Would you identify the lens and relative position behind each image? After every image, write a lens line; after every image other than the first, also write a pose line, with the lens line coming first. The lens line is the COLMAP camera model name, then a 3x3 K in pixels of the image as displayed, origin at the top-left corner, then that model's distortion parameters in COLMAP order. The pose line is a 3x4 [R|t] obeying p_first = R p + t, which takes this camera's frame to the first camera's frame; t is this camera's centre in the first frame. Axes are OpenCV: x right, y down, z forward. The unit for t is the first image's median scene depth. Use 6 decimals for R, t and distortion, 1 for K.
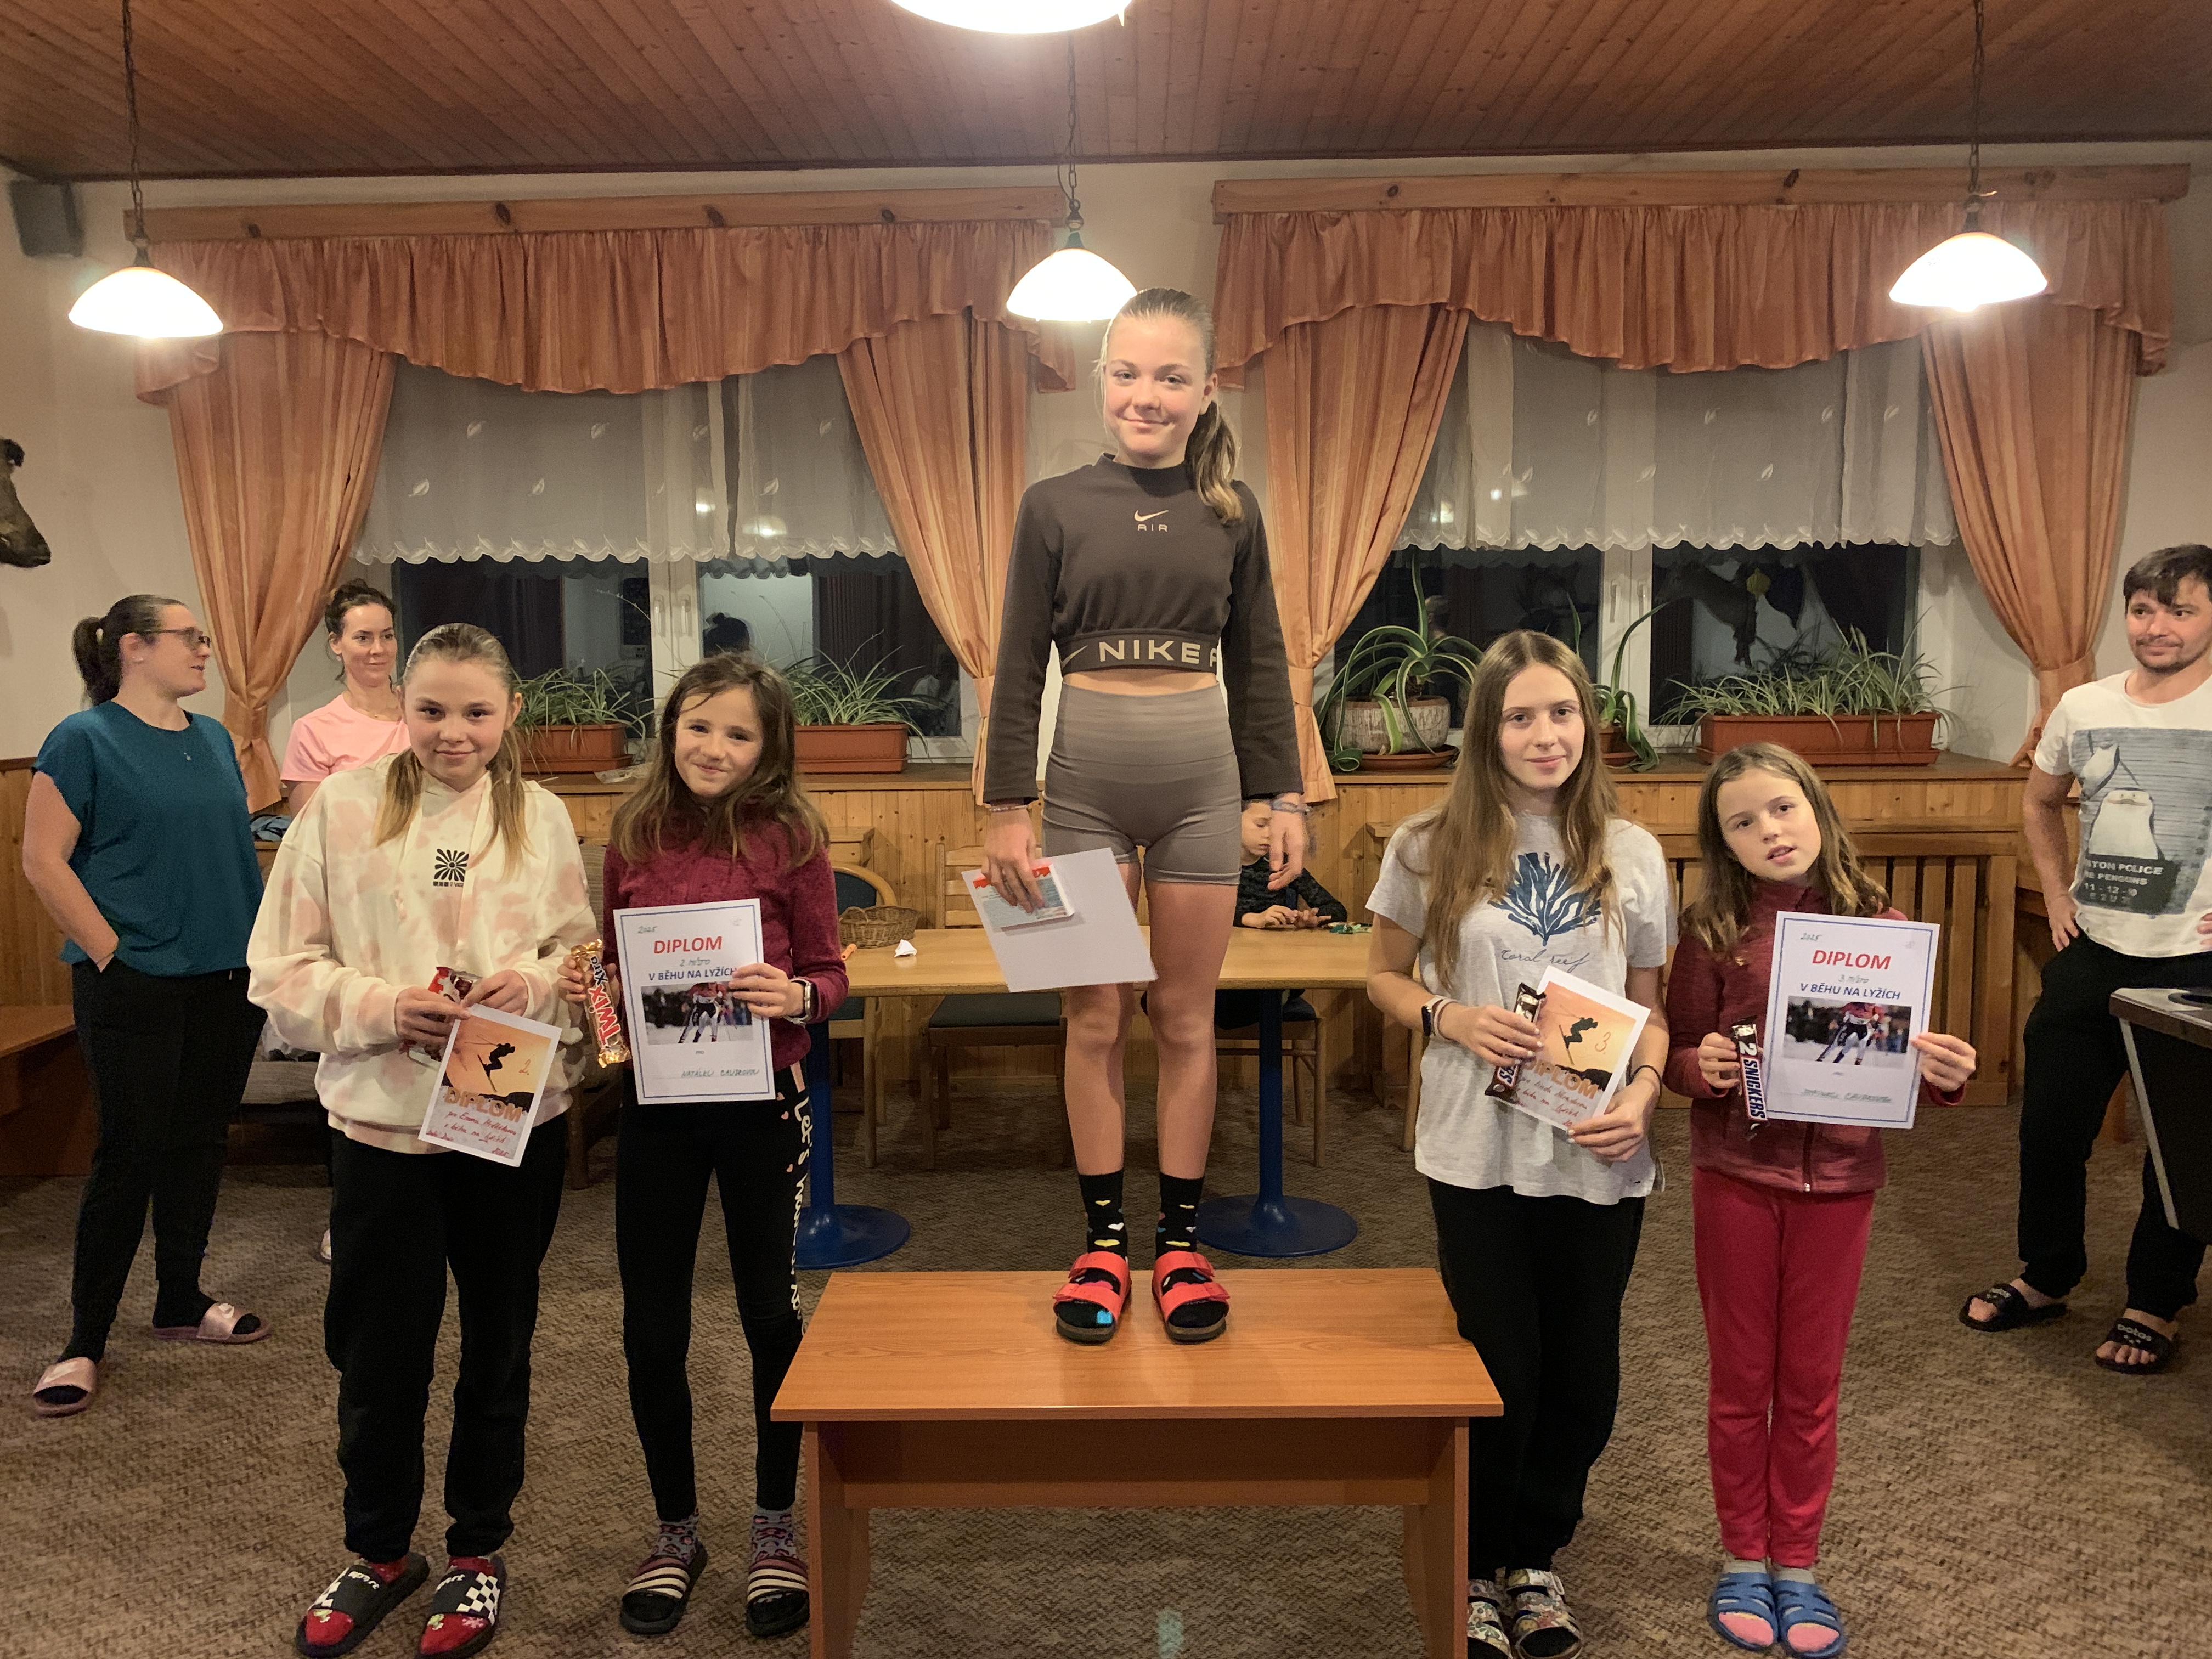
lens RADIAL K [[1729.8, 0, 1106.0], [0, 1729.8, 829.5], [0, 0, 1]] dist [0.004006, -0.002589]
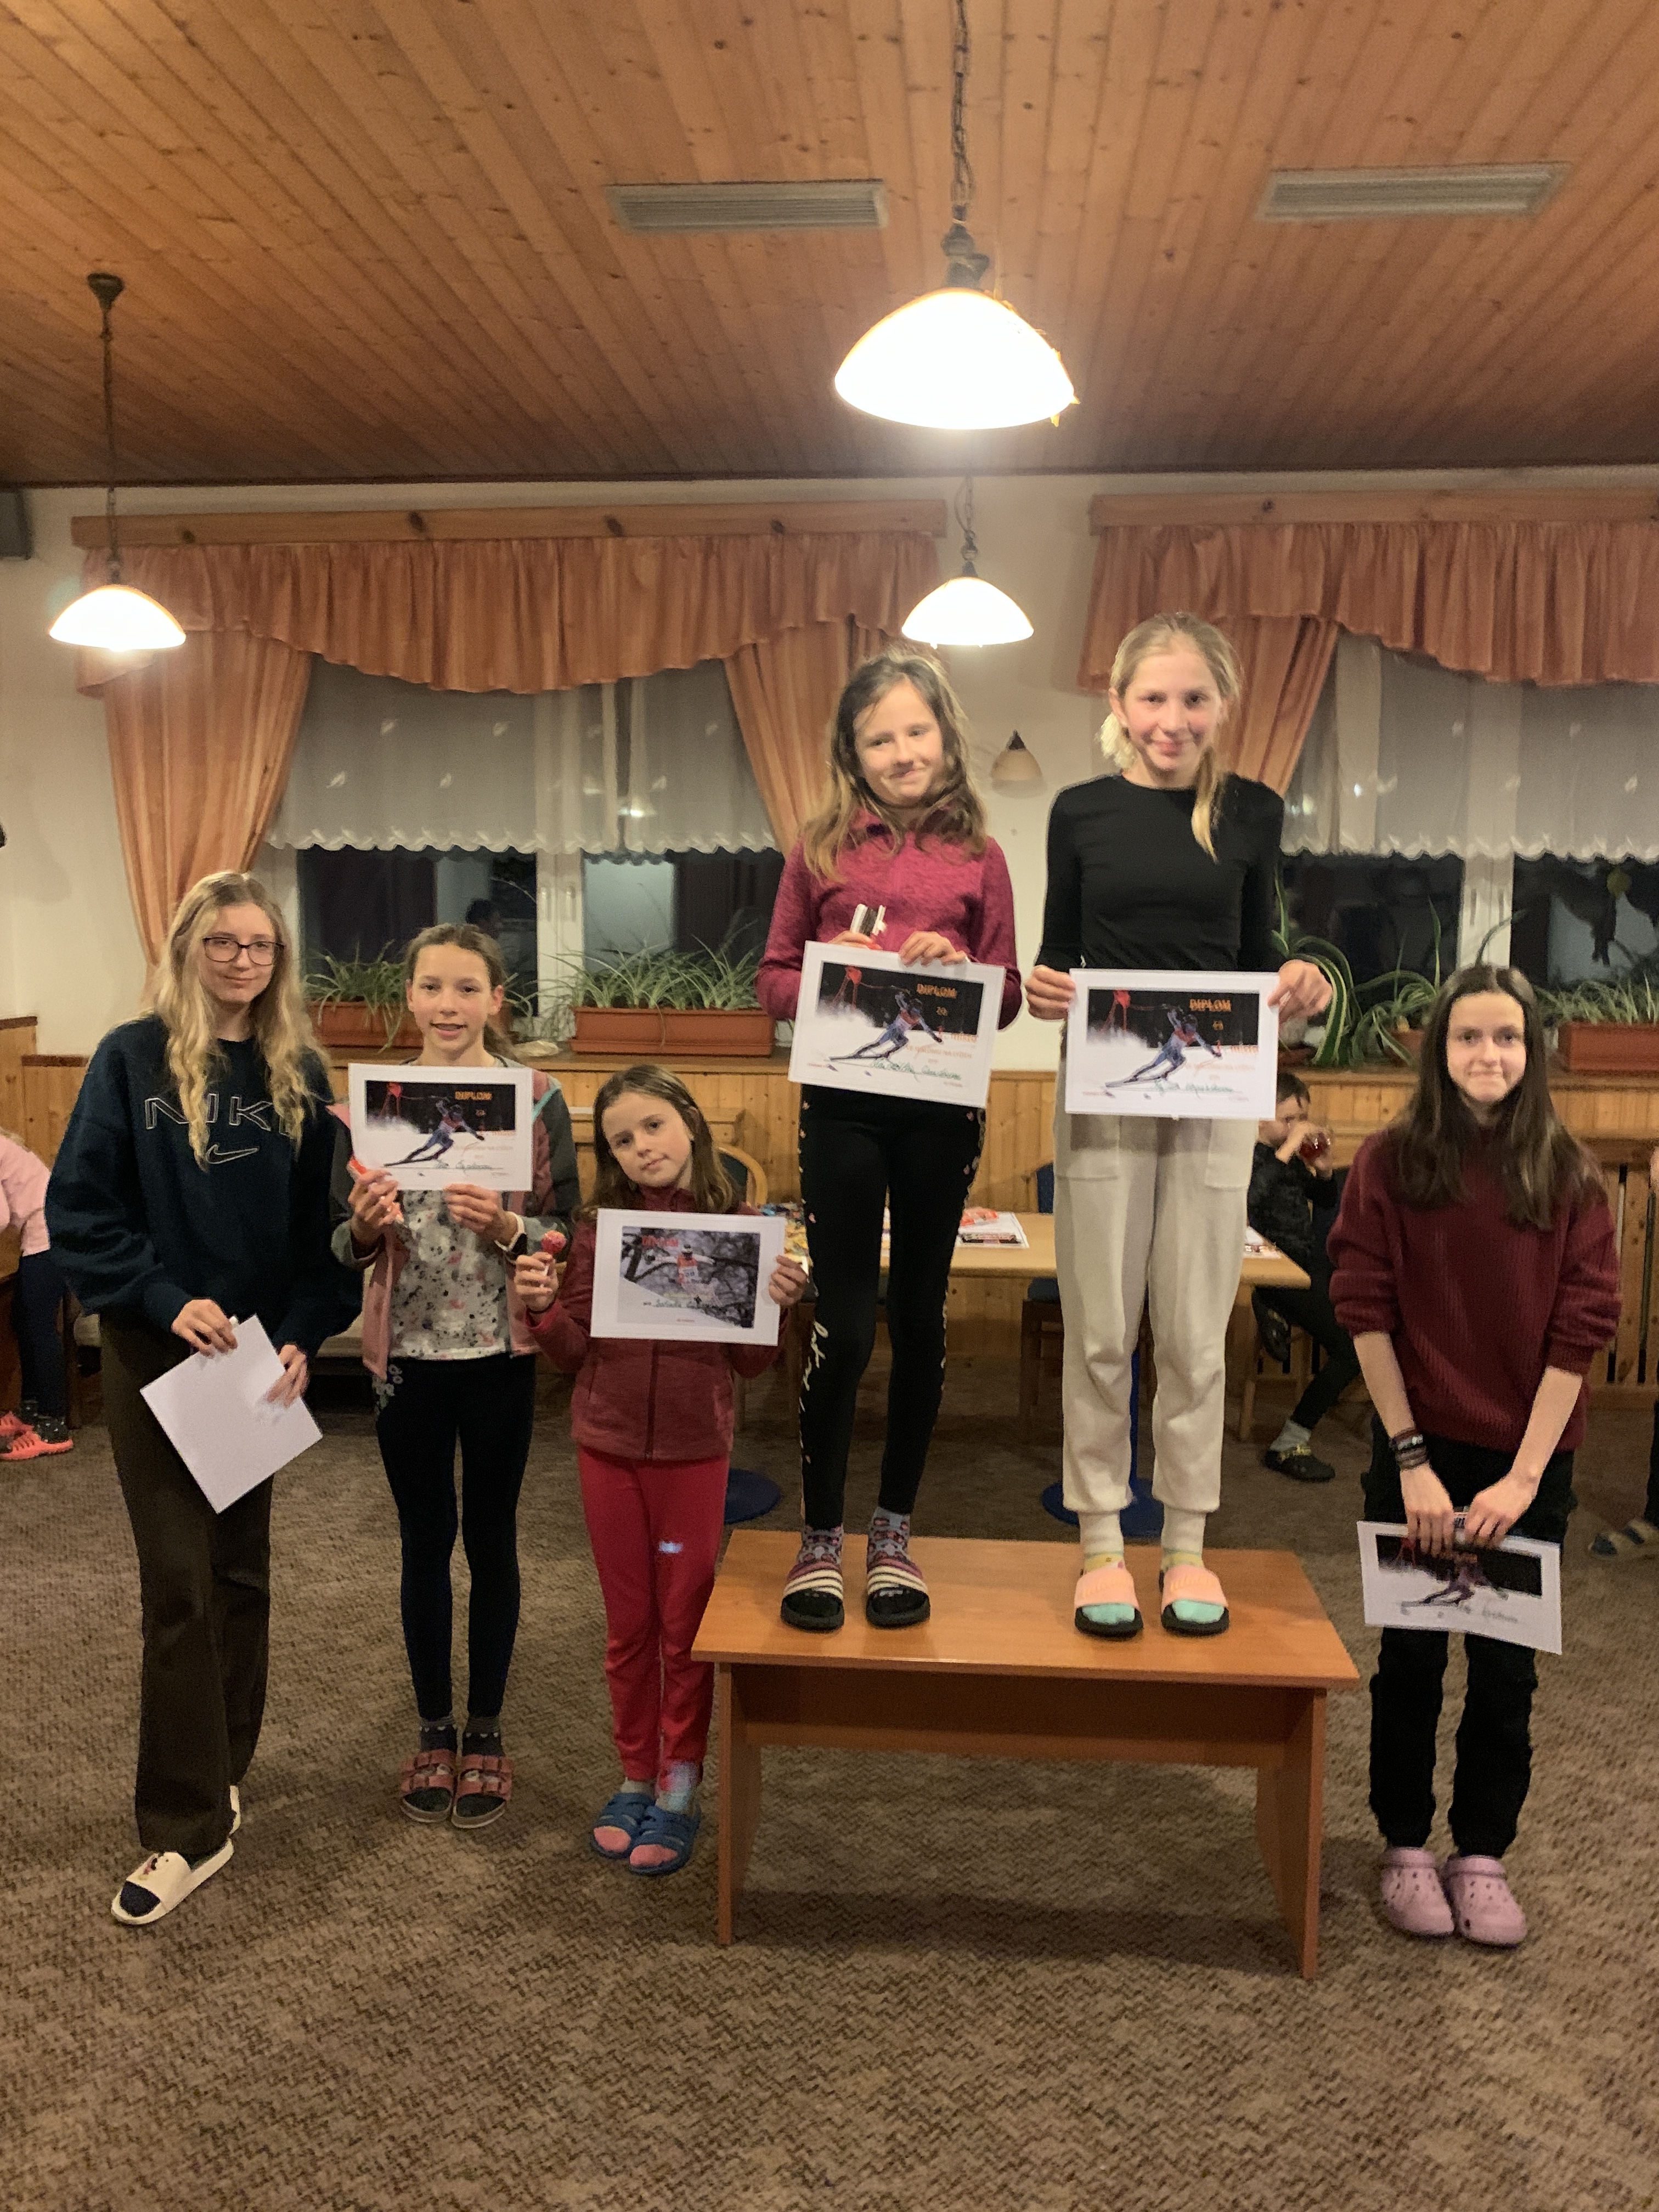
lens RADIAL K [[1718.2, 0, 829.5], [0, 1718.2, 1106.0], [0, 0, 1]] dist [0.037241, -0.077685]
pose [[0.997435, 0.028517, -0.065652, -0.016011], [-0.028340, 0.999592, 0.003620, -0.008702], [0.065729, -0.001751, 0.997836, -0.040151]]
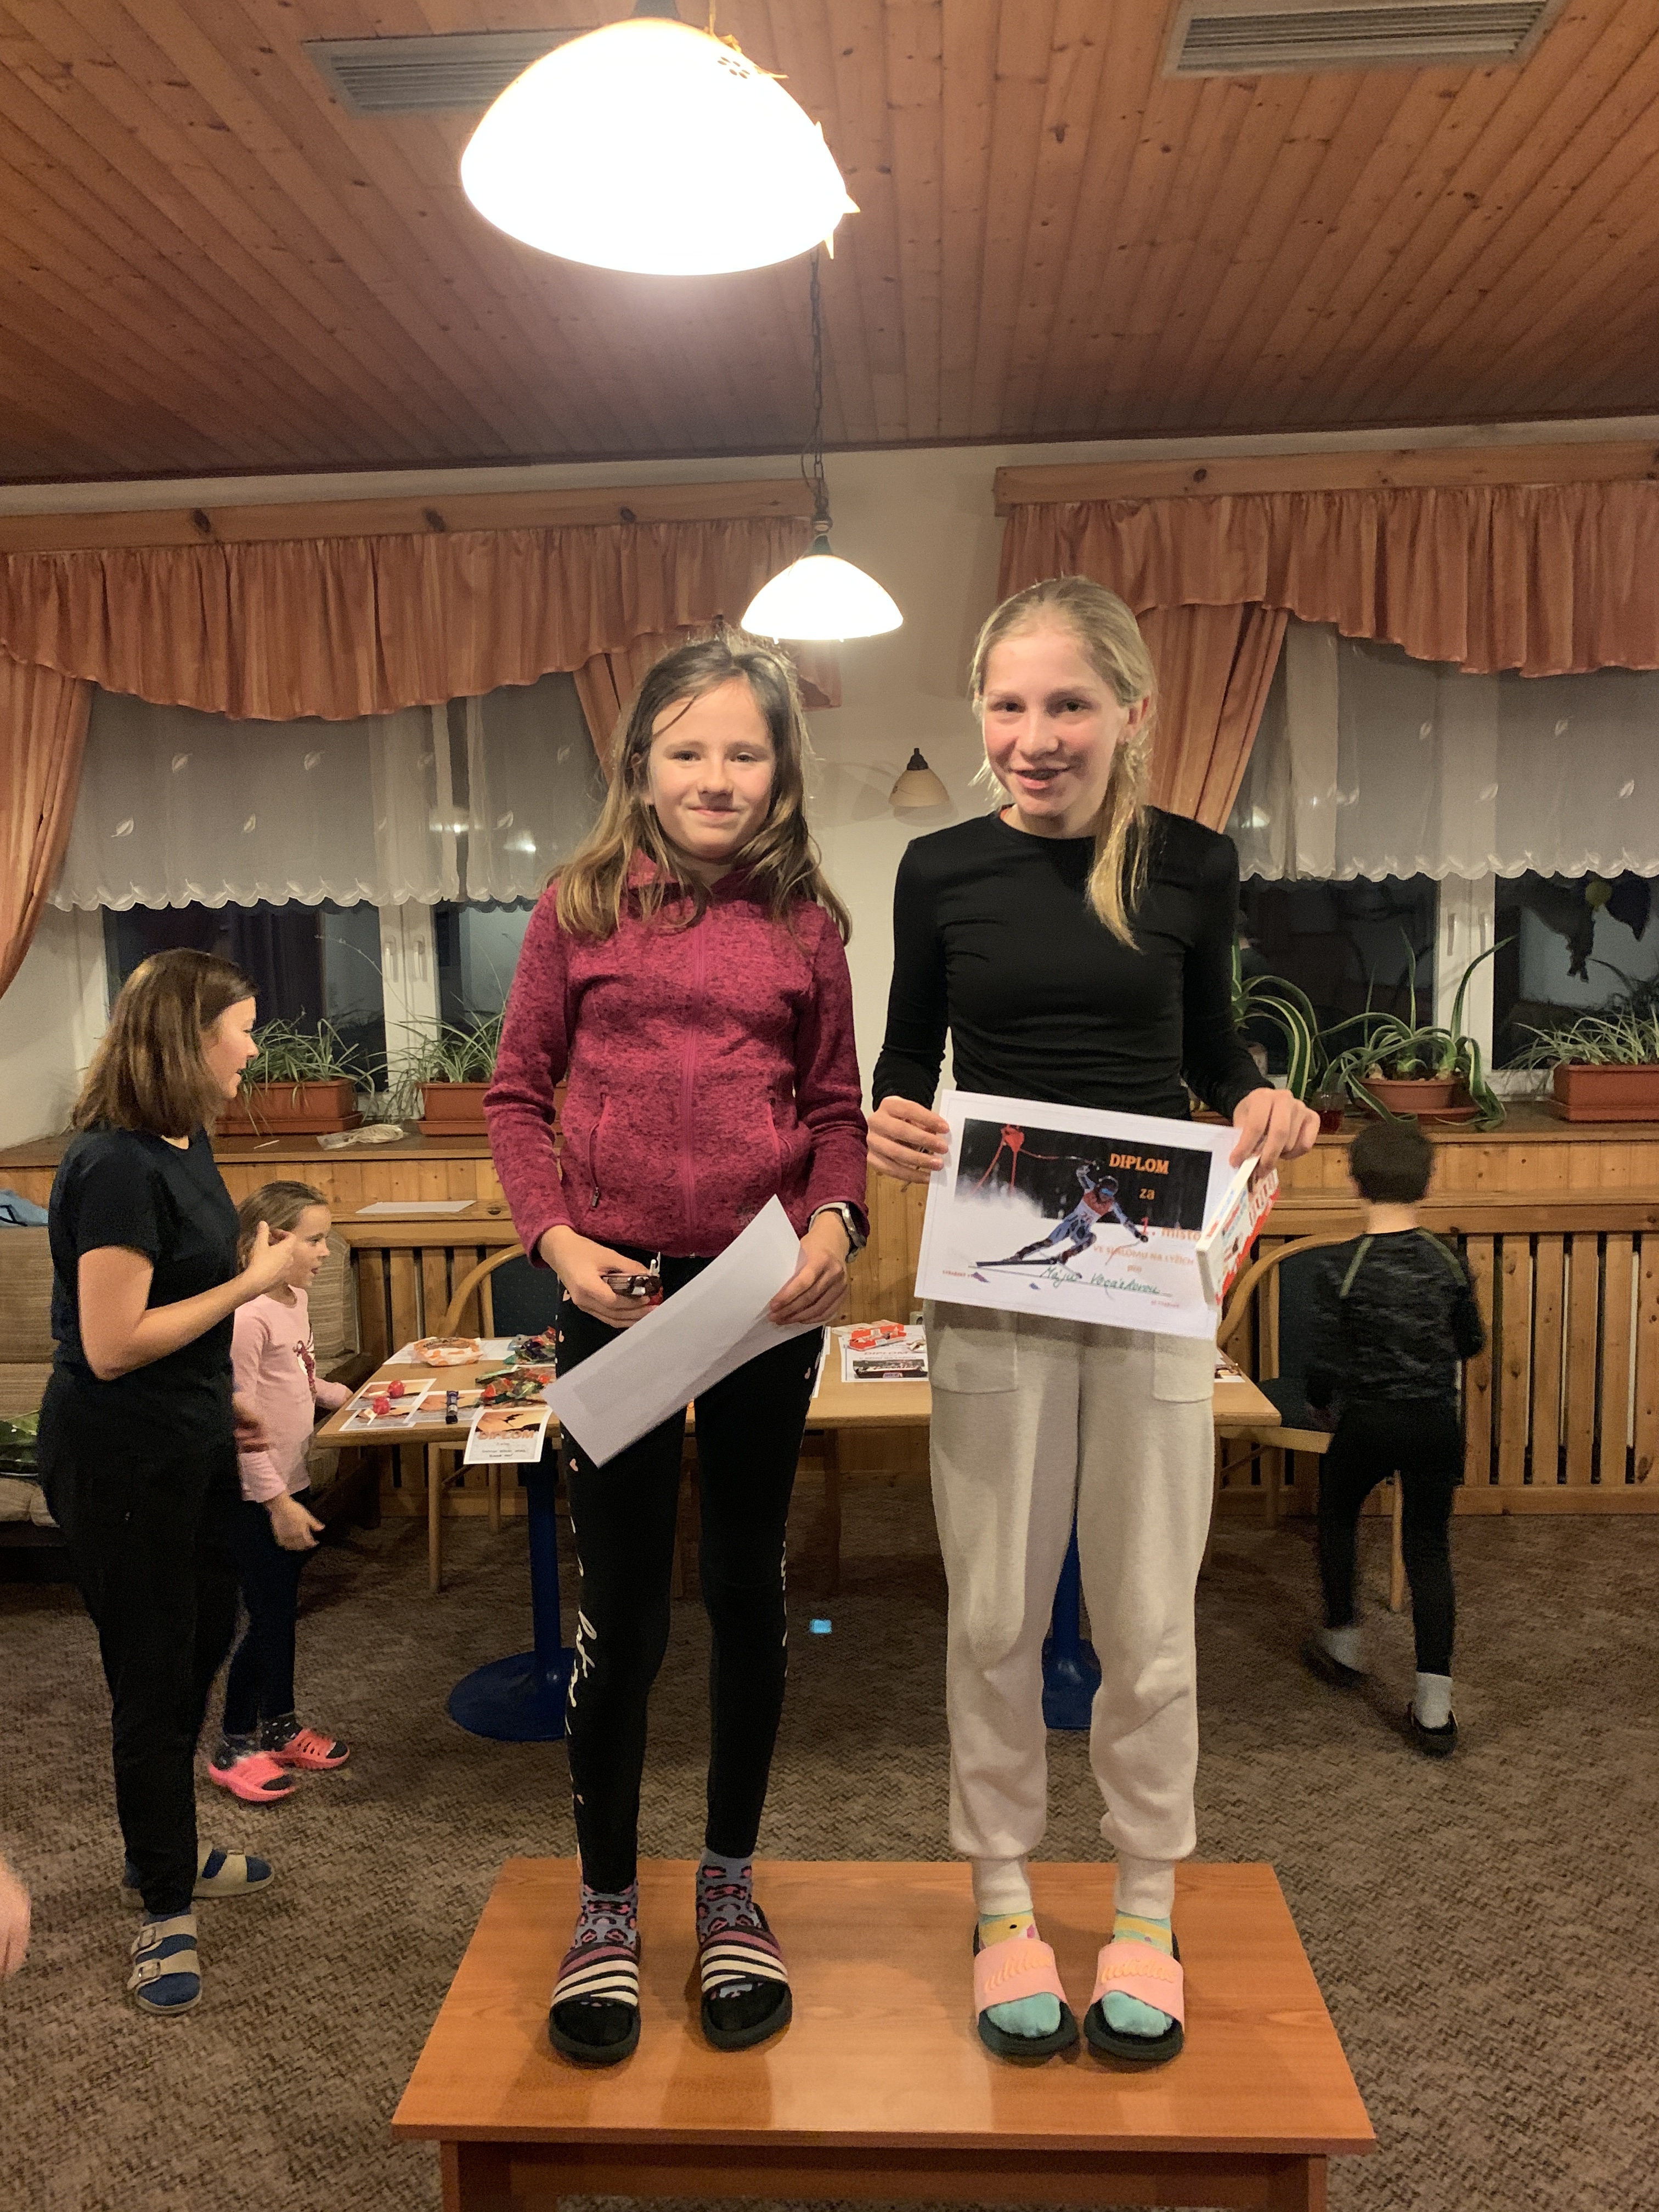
lens RADIAL K [[1729.8, 0, 834.1], [0, 1729.8, 1135.5], [0, 0, 1]] dist [0.004006, -0.002589]
pose [[0.999170, -0.006979, -0.040129, 0.013487], [0.007365, 0.999928, 0.009497, -0.043457], [0.040060, -0.009785, 0.999149, 0.112043]]
